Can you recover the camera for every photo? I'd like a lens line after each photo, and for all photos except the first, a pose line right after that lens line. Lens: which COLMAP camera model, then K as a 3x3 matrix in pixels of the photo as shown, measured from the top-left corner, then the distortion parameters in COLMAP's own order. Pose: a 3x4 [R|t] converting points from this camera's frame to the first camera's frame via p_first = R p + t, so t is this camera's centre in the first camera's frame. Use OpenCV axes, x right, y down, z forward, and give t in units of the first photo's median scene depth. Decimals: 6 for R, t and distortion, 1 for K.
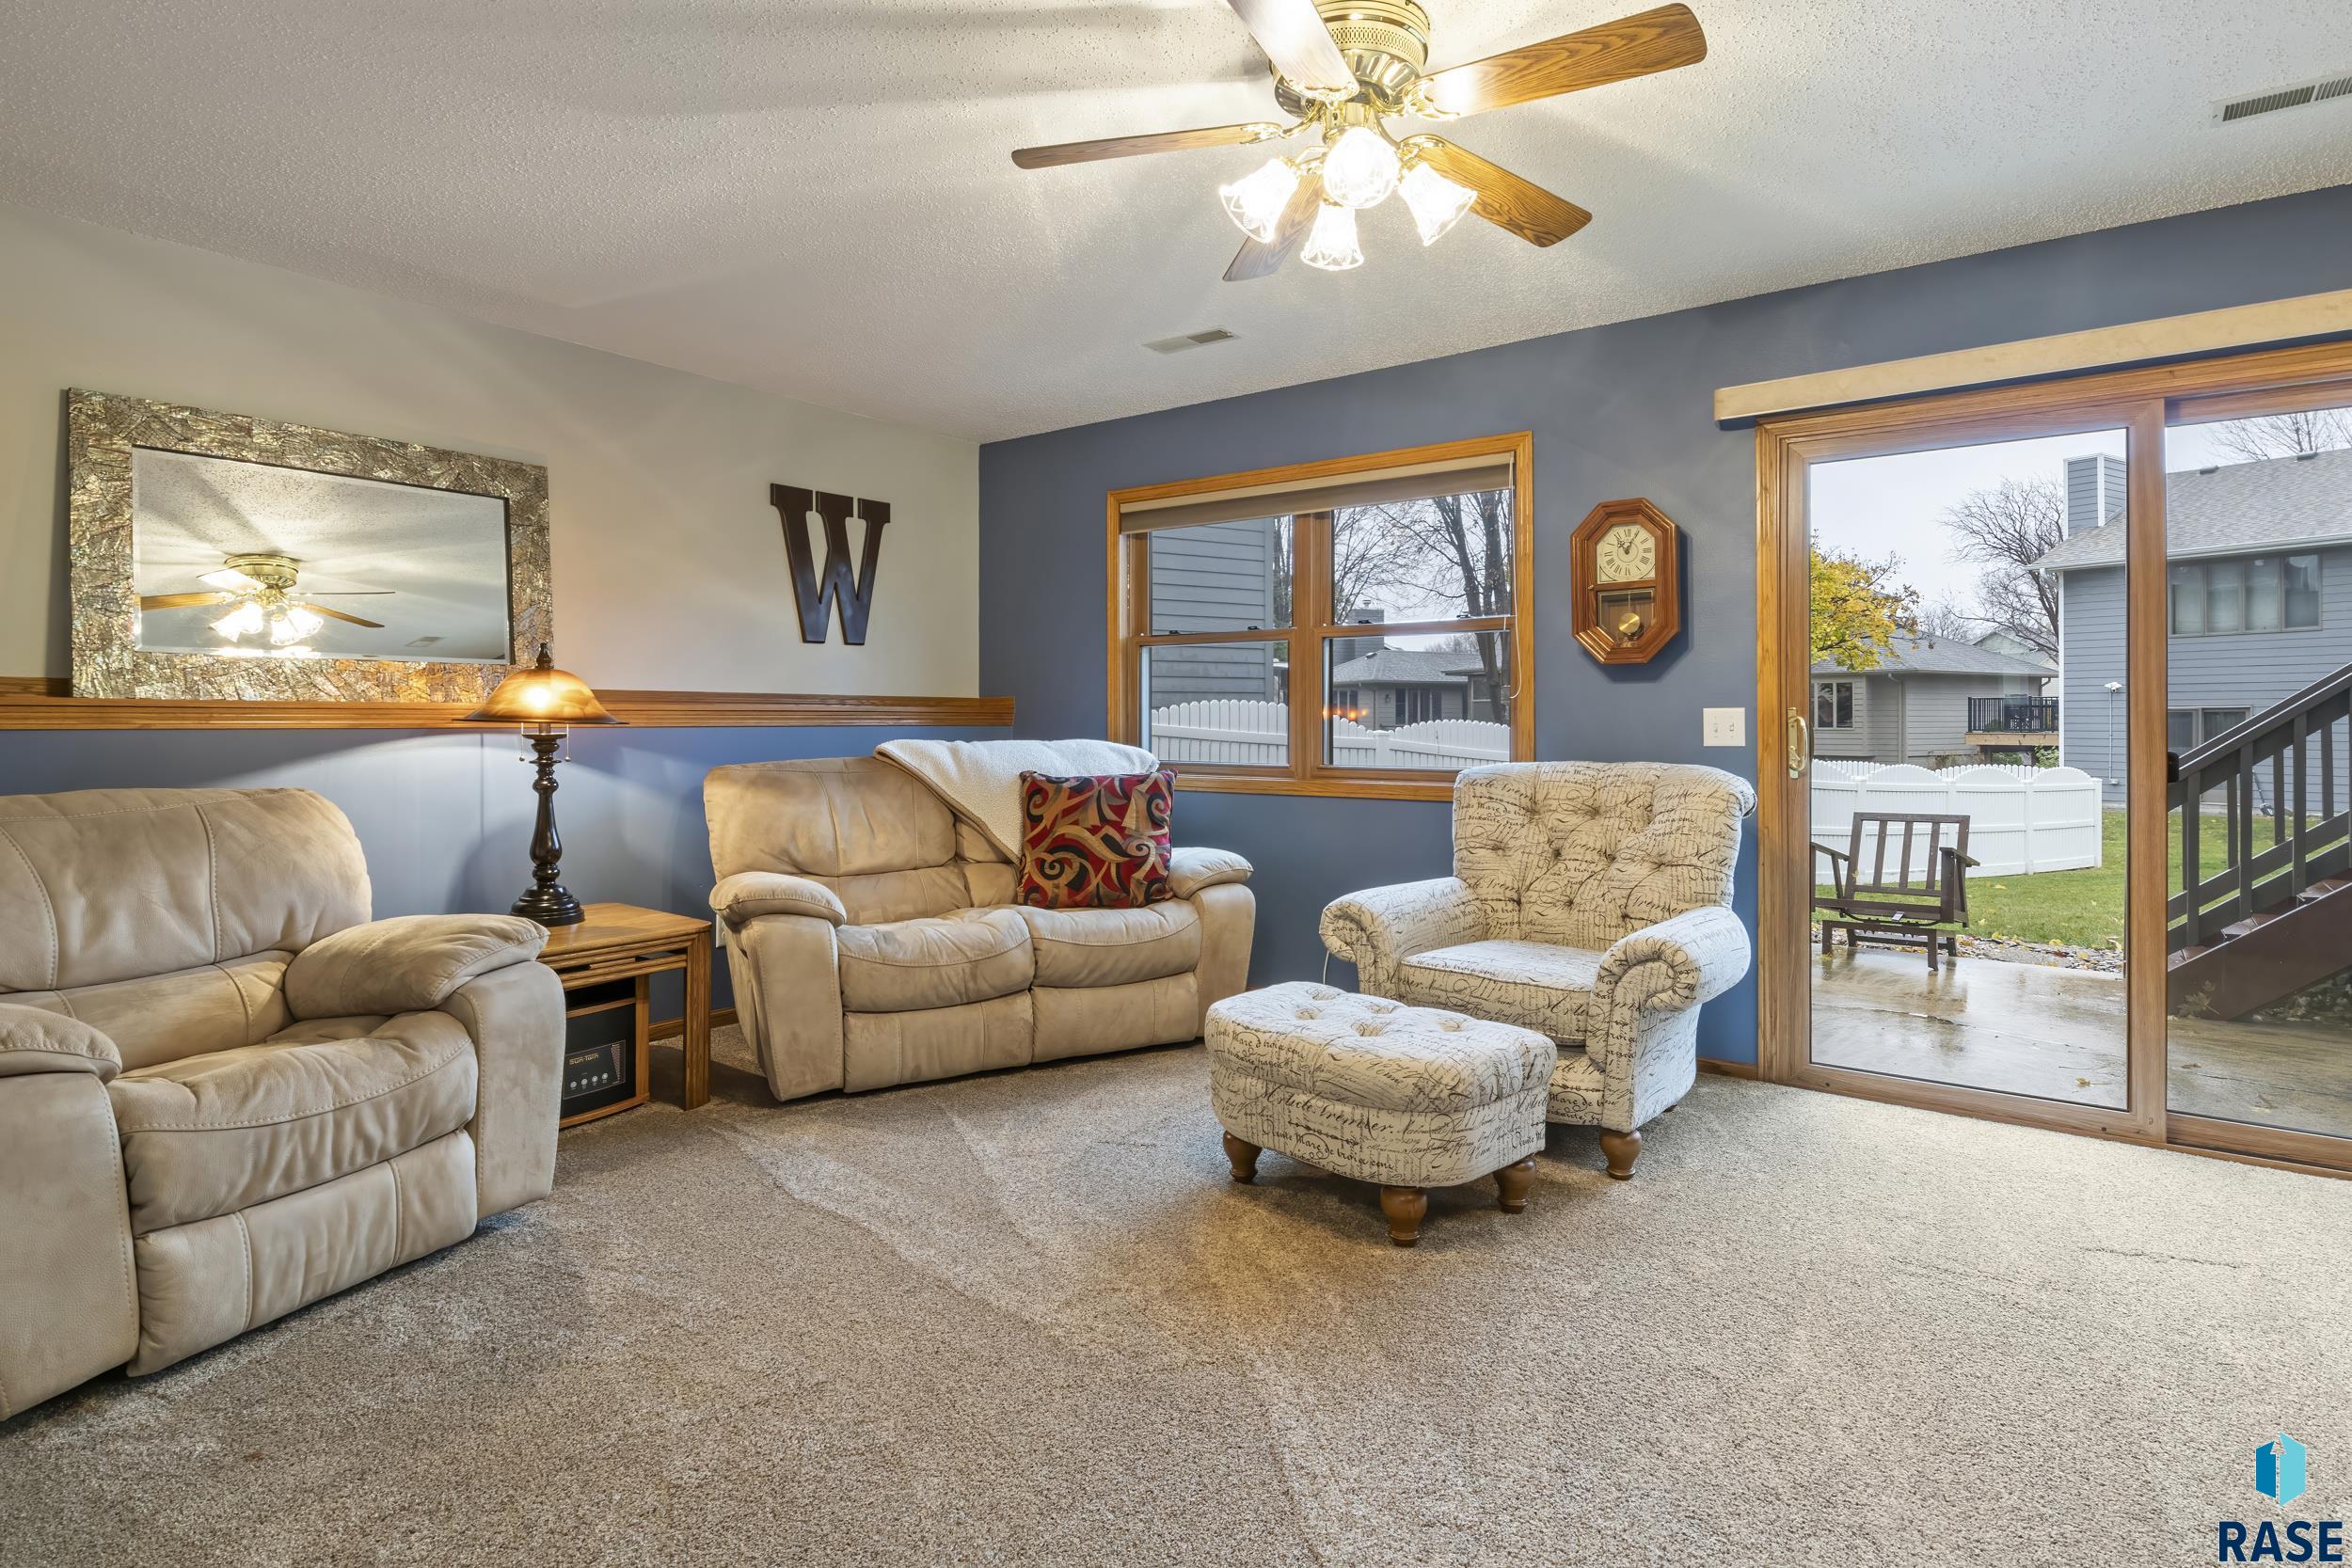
lens RADIAL K [[1174.1, 0, 1195.9], [0, 1174.1, 719.5], [0, 0, 1]] dist [-0.008734, 0.000052]
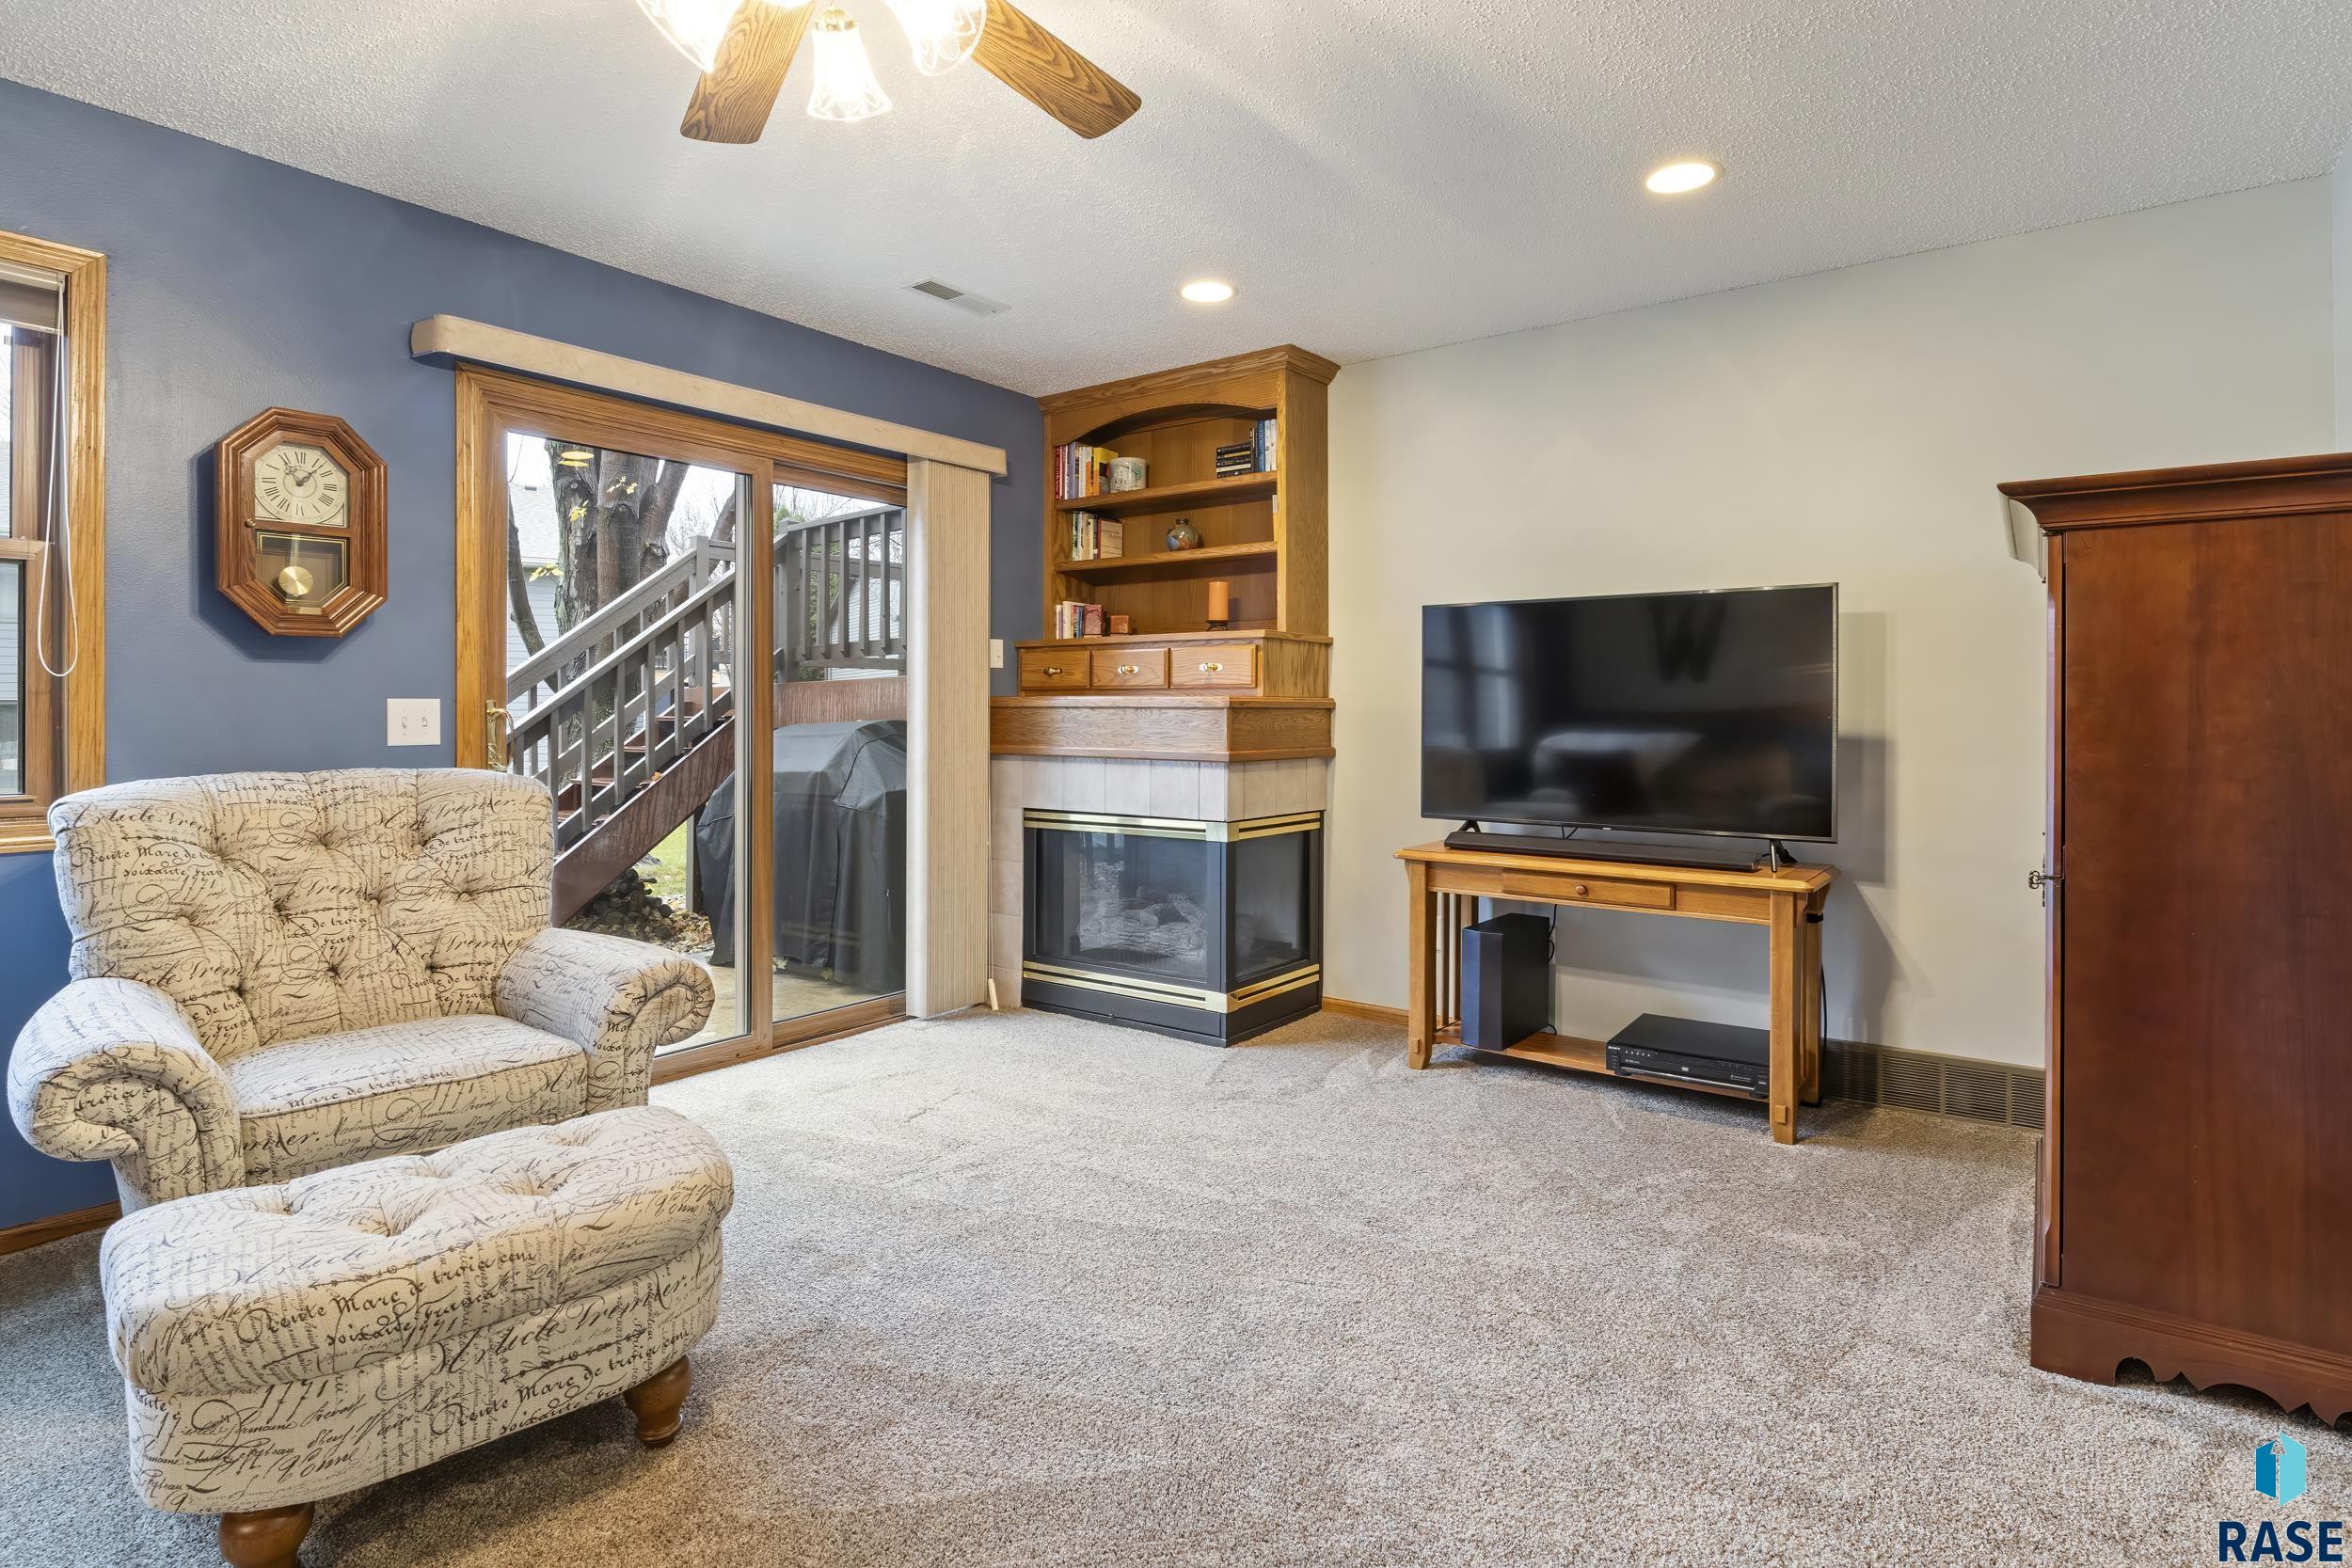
lens RADIAL K [[1174.1, 0, 1181.9], [0, 1174.1, 707.3], [0, 0, 1]] dist [-0.008734, 0.000052]
pose [[0.018228, 0.007614, 0.999805, -0.371745], [-0.002004, 0.999969, -0.007579, 0.001379], [-0.999832, -0.001866, 0.018243, 0.462293]]
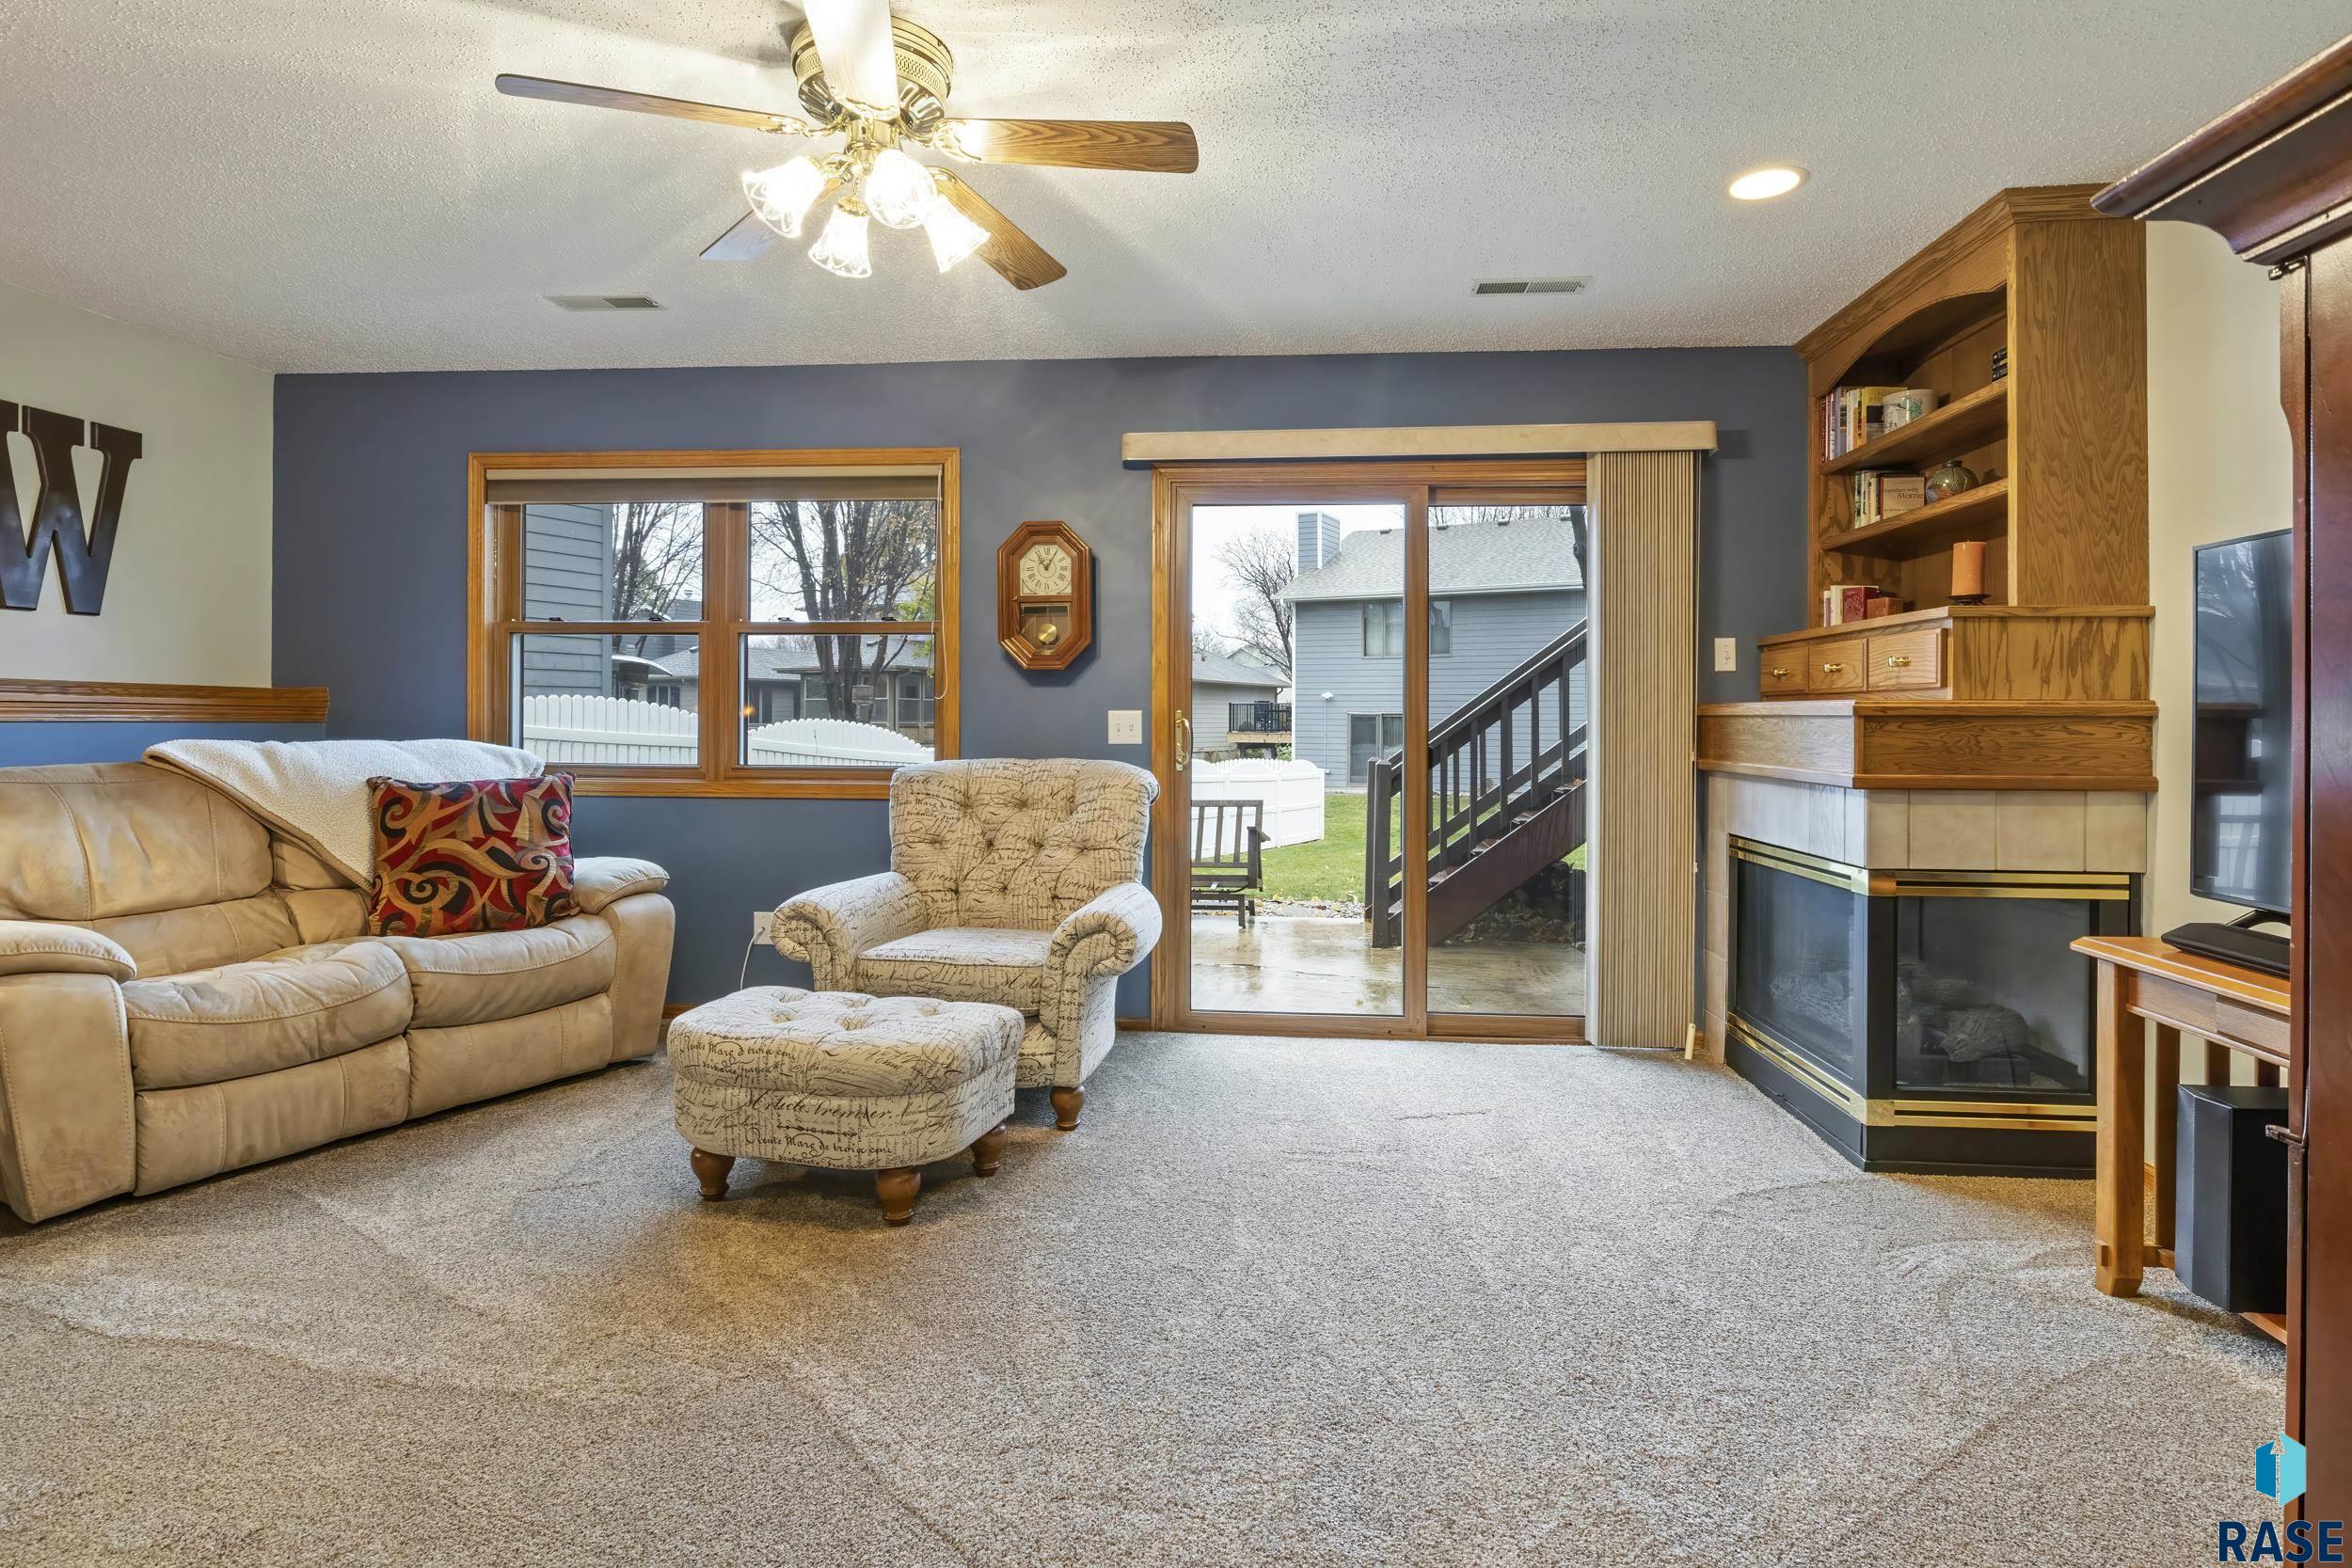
lens RADIAL K [[1174.1, 0, 1176.1], [0, 1174.1, 715.8], [0, 0, 1]] dist [-0.008734, 0.000052]
pose [[0.855713, 0.008242, 0.517385, -0.105736], [-0.006840, 0.999966, -0.004617, 0.000237], [-0.517405, 0.000412, 0.855740, -0.011585]]
